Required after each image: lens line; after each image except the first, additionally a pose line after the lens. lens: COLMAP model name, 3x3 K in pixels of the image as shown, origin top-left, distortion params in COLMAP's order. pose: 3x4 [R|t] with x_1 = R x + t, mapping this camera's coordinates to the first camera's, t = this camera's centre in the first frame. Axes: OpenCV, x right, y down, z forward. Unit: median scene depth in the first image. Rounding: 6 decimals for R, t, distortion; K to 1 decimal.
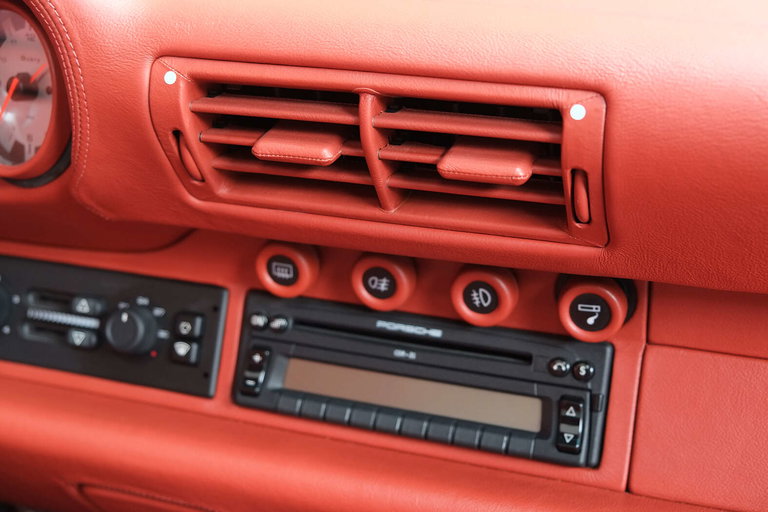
lens RADIAL K [[1233.5, 0, 383.7], [0, 1233.5, 256.6], [0, 0, 1]] dist [-0.247931, 0.000000]
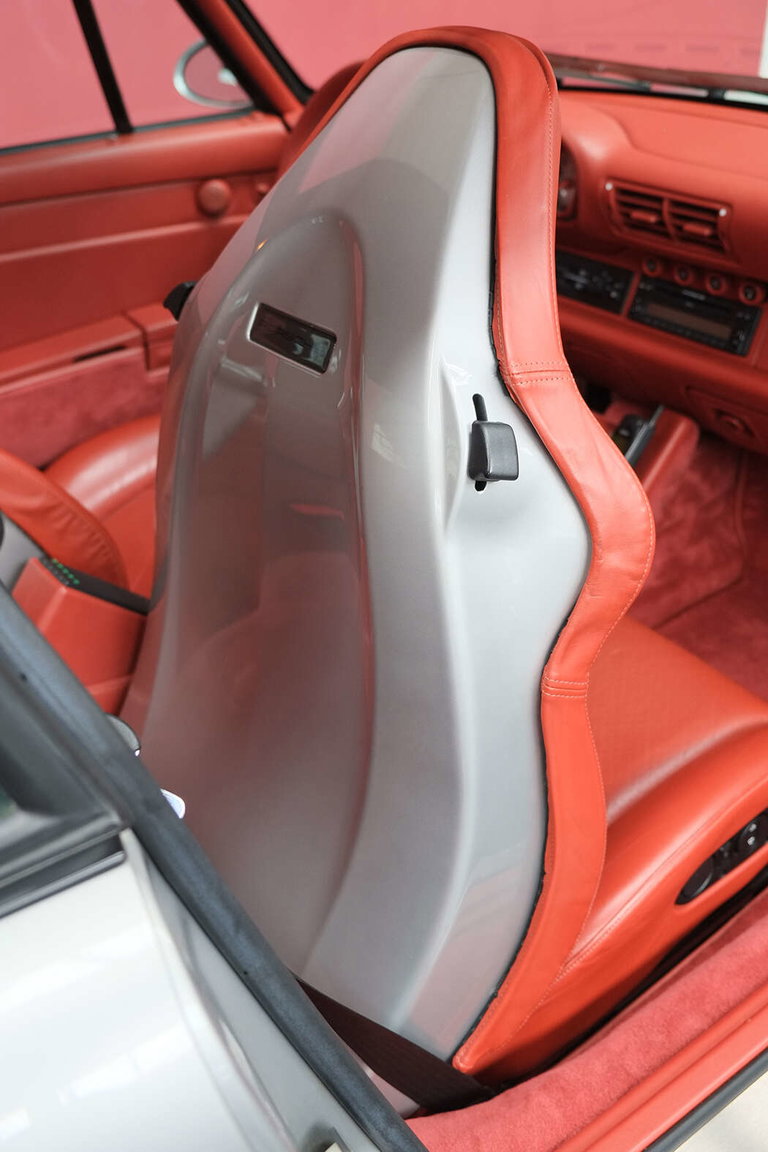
lens RADIAL K [[1105.4, 0, 383.4], [0, 1105.4, 574.4], [0, 0, 1]] dist [0.004286, 0.000000]
pose [[0.840961, 0.261172, -0.473892, 0.765080], [-0.152569, 0.954717, 0.255418, 0.130184], [0.519140, -0.142495, 0.842727, -1.462122]]
